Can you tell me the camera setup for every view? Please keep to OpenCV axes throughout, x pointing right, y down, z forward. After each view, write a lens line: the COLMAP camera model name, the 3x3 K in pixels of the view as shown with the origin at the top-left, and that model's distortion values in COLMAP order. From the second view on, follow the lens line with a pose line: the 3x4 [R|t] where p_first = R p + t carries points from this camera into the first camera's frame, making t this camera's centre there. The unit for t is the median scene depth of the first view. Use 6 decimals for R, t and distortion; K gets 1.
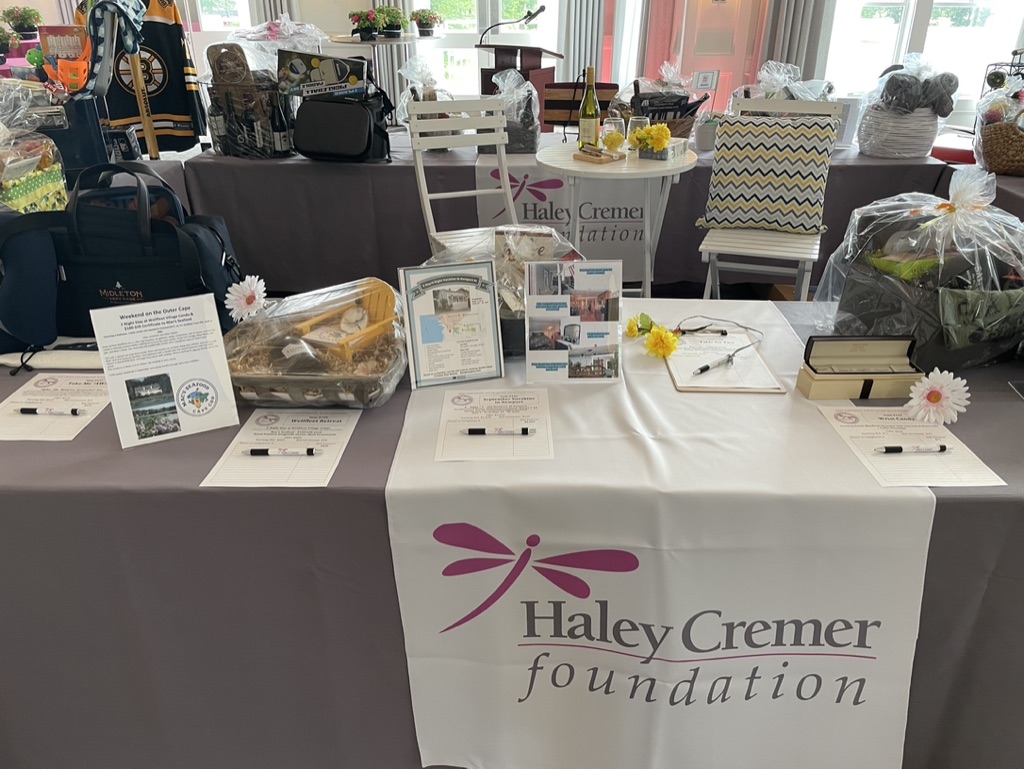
lens RADIAL K [[778.3, 0, 521.3], [0, 778.3, 374.9], [0, 0, 1]] dist [0.091627, -0.113916]
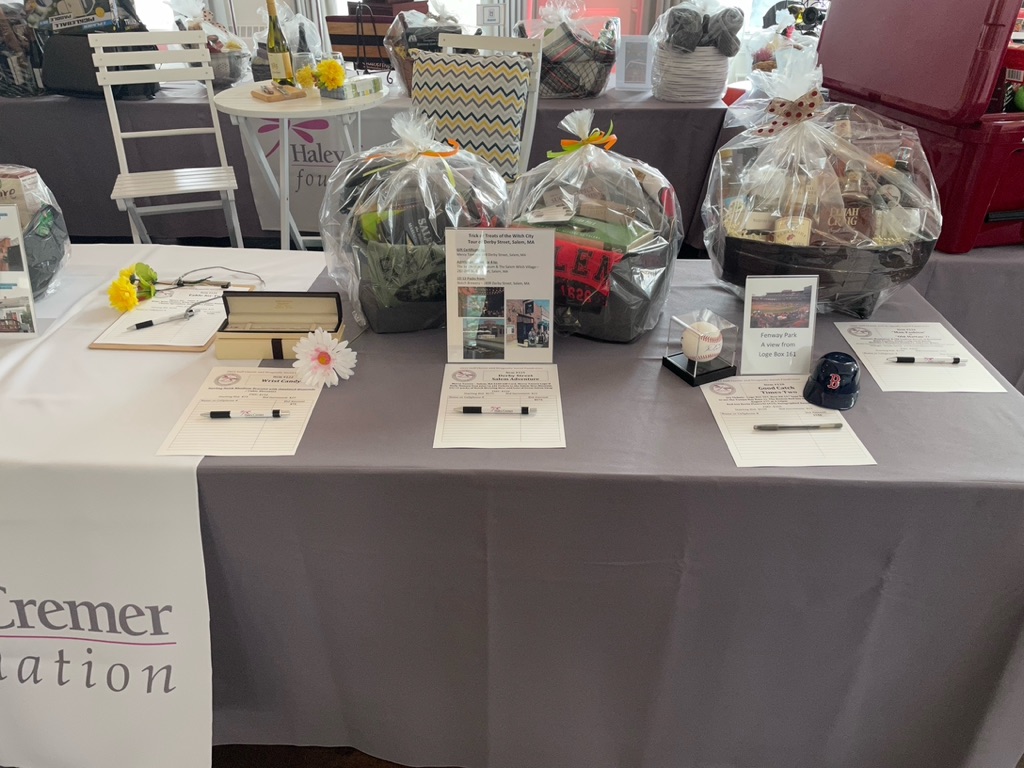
lens RADIAL K [[778.3, 0, 521.3], [0, 778.3, 374.4], [0, 0, 1]] dist [0.091627, -0.113916]
pose [[0.999447, 0.015804, -0.029263, 0.387216], [-0.013841, 0.997717, 0.066105, -0.009041], [0.030241, -0.065664, 0.997383, 0.038584]]
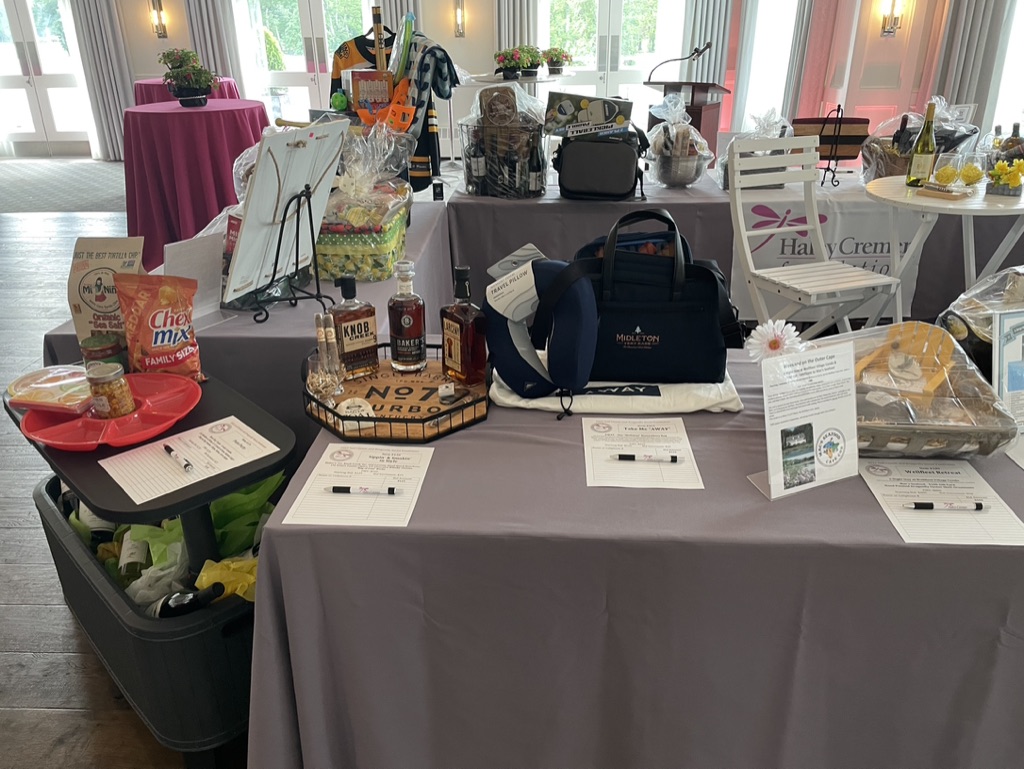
lens RADIAL K [[780.0, 0, 516.7], [0, 780.0, 373.2], [0, 0, 1]] dist [0.105038, -0.140466]
pose [[0.999267, 0.003555, -0.038122, -0.358803], [-0.005113, 0.999152, -0.040860, -0.009951], [0.037944, 0.041025, 0.998437, 0.001734]]
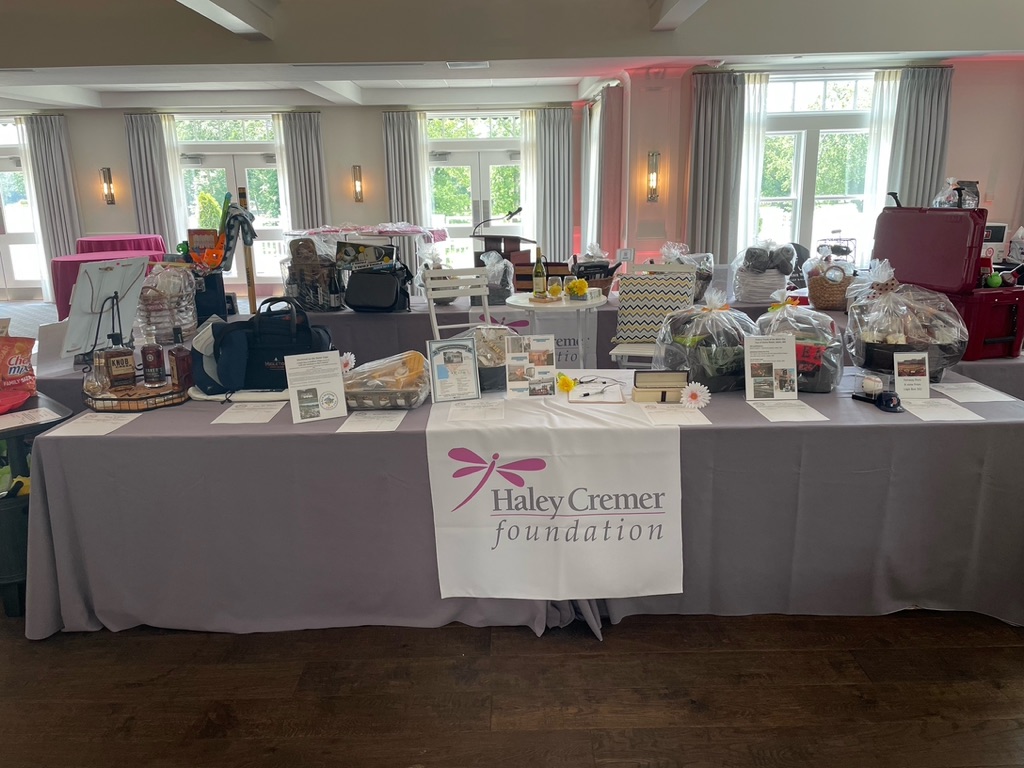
lens RADIAL K [[778.3, 0, 521.3], [0, 778.3, 374.4], [0, 0, 1]] dist [0.091627, -0.113916]
pose [[0.999770, -0.021292, 0.002622, 0.039404], [0.021354, 0.975981, -0.216806, 0.193861], [0.002057, 0.216812, 0.976211, -0.466592]]
